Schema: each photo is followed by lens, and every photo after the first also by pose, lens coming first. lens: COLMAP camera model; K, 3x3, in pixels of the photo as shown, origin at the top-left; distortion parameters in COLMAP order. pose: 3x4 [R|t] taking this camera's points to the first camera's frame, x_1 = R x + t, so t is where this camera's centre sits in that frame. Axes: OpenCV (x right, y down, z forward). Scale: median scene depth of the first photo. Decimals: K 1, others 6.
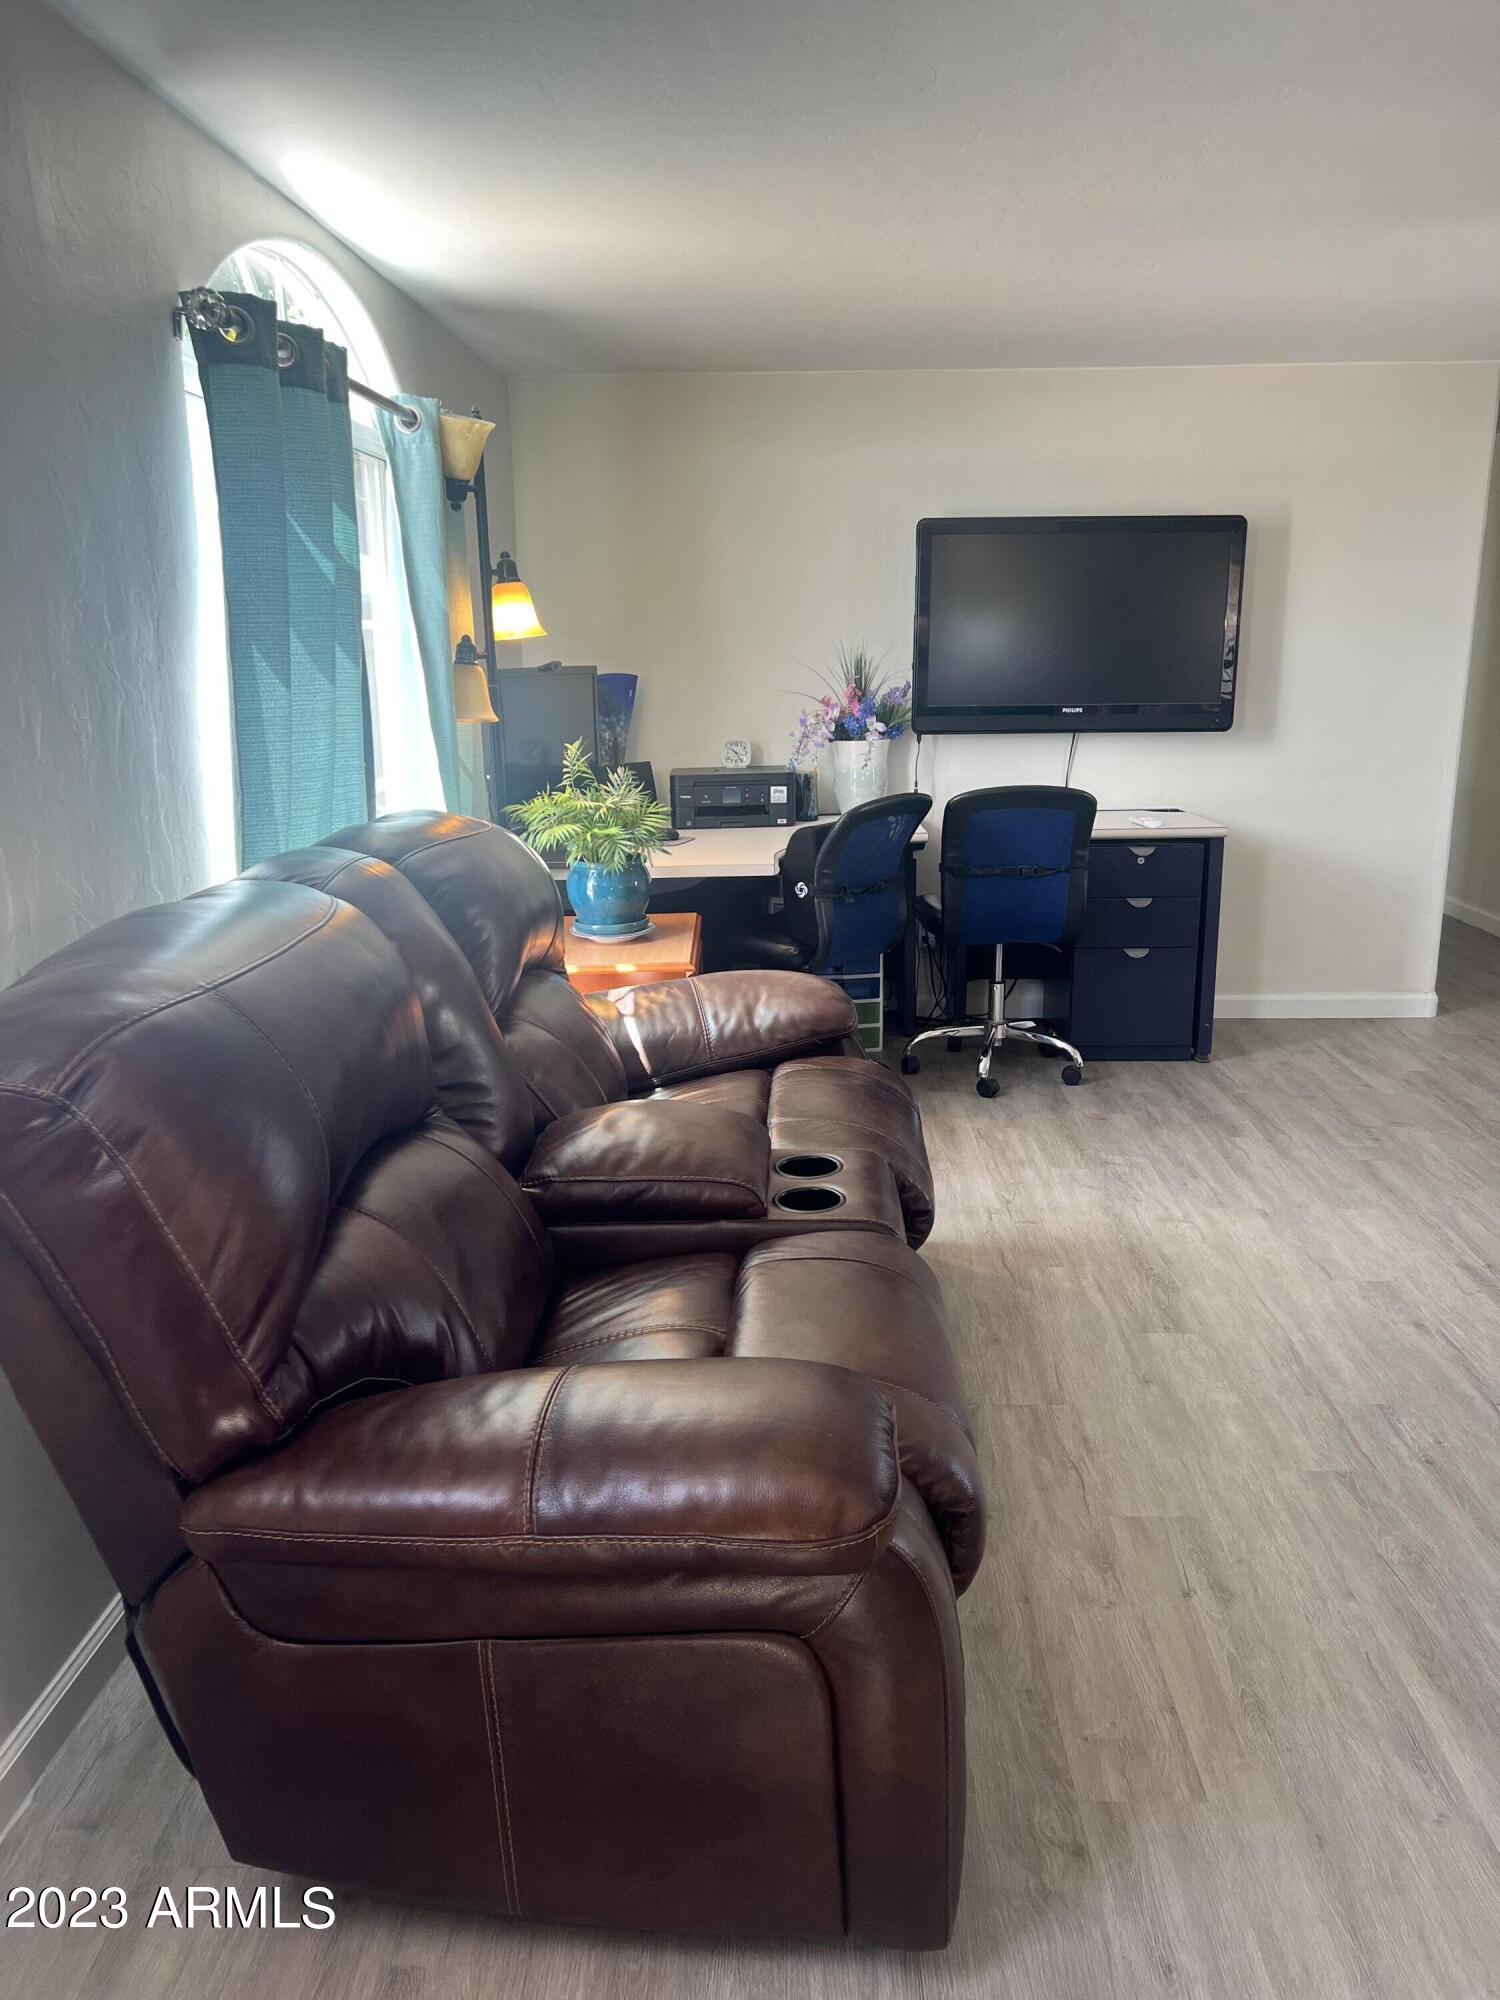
lens RADIAL K [[1511.3, 0, 745.5], [0, 1511.3, 1010.7], [0, 0, 1]] dist [0.062505, -0.088587]
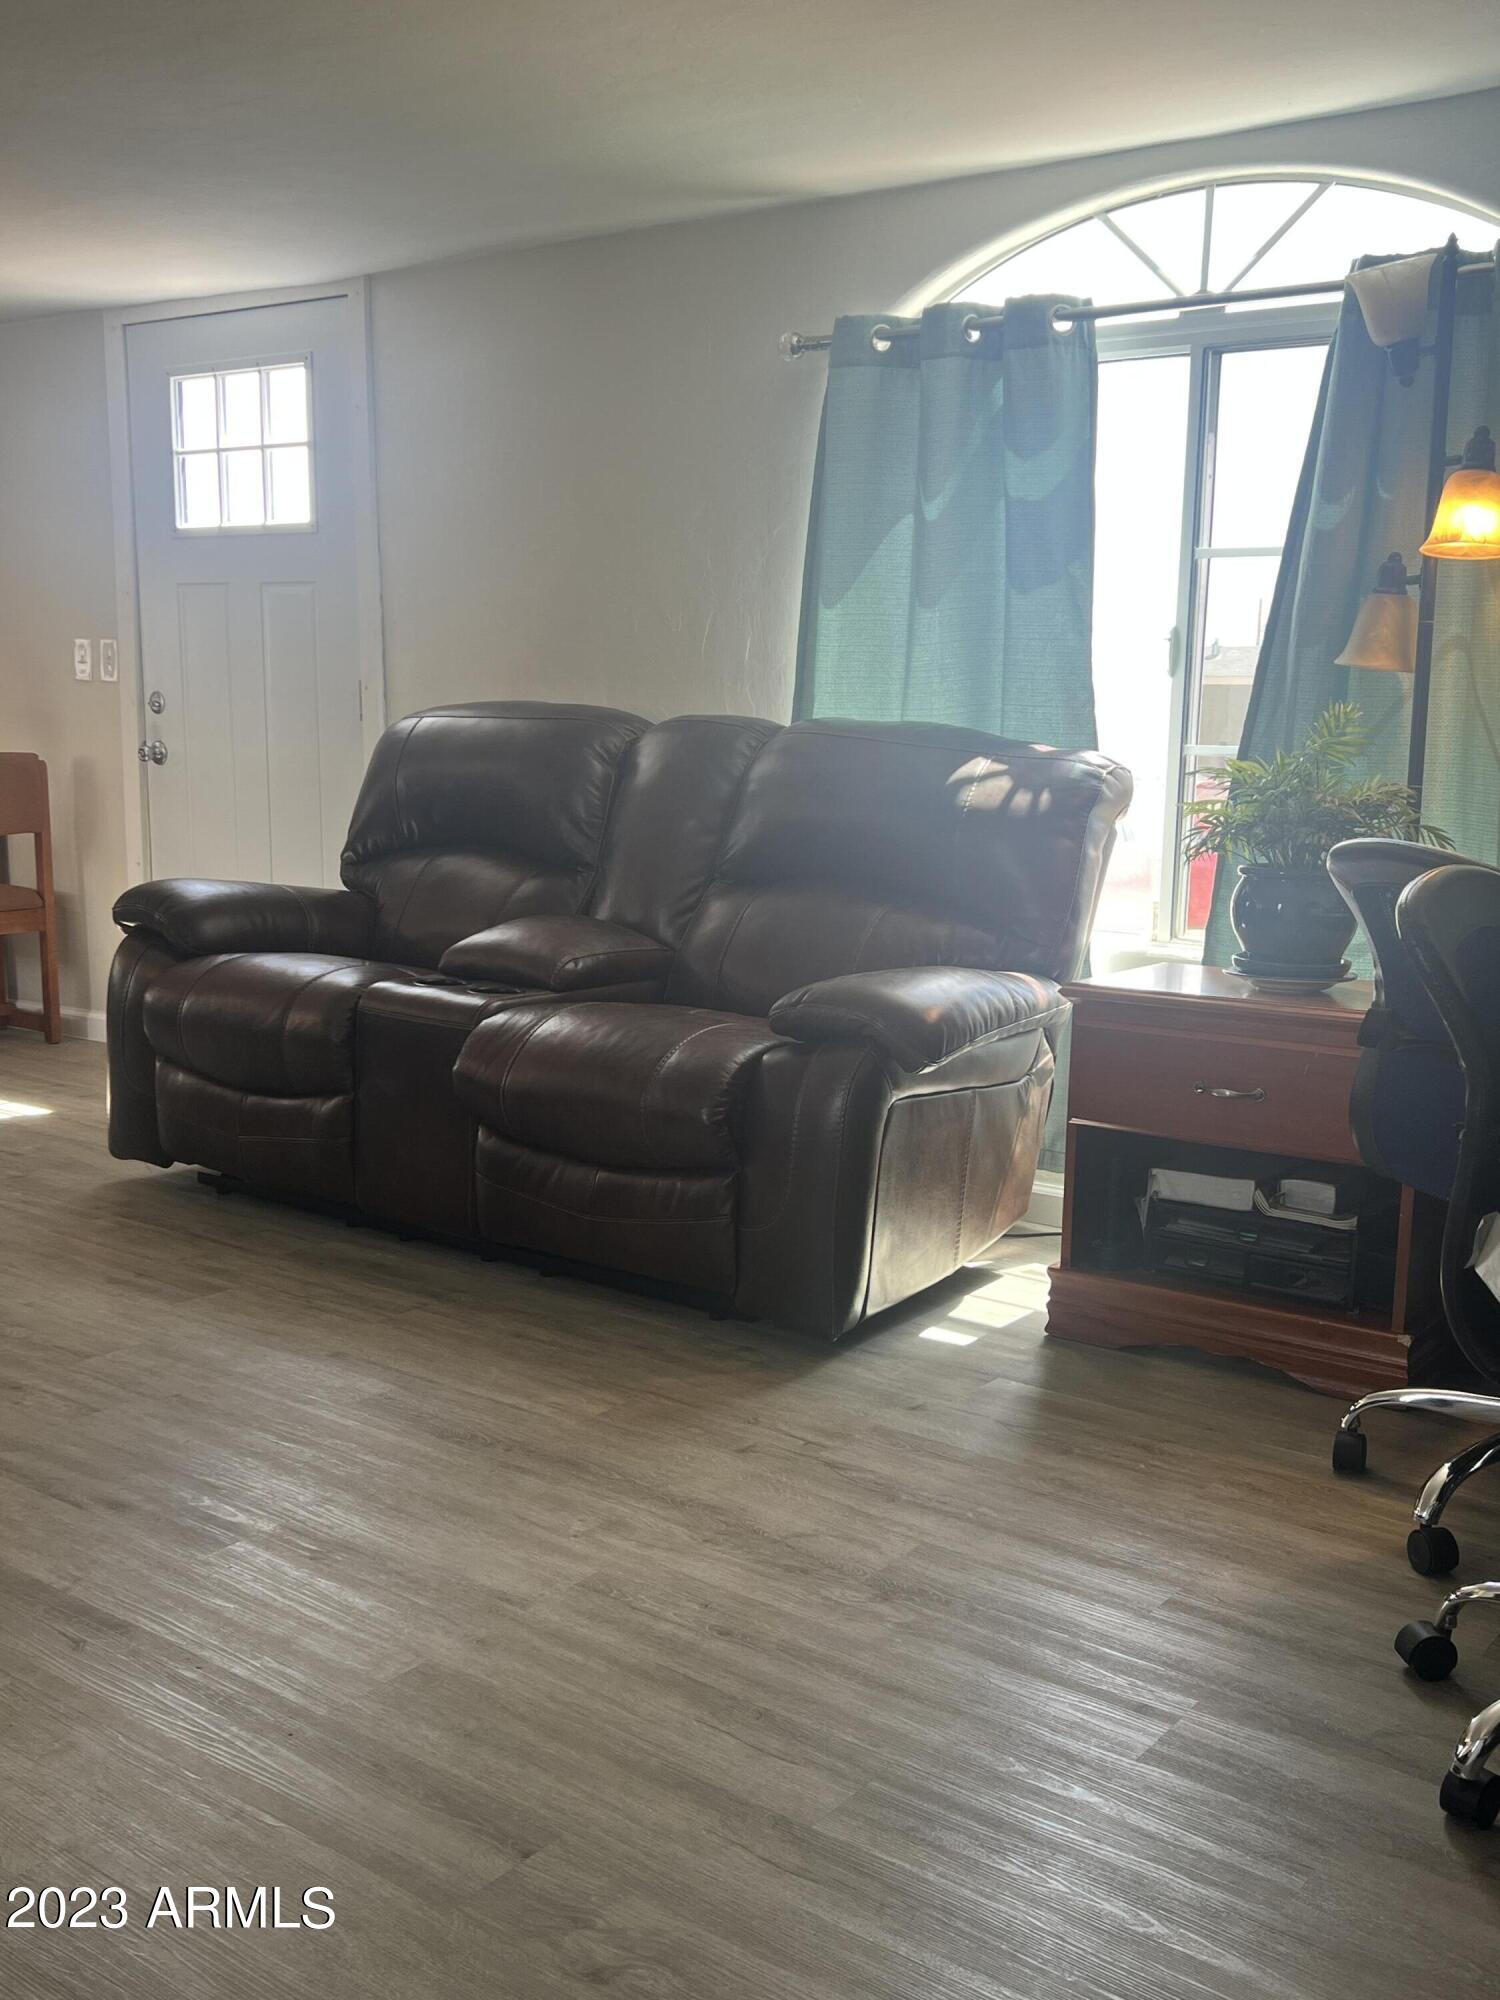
lens RADIAL K [[1991.8, 0, 746.9], [0, 1991.8, 1013.1], [0, 0, 1]] dist [0.026271, 0.000000]
pose [[-0.576681, 0.127336, -0.806985, 0.895577], [-0.220571, 0.926829, 0.303870, -0.295908], [0.786630, 0.353233, -0.506398, 1.476883]]
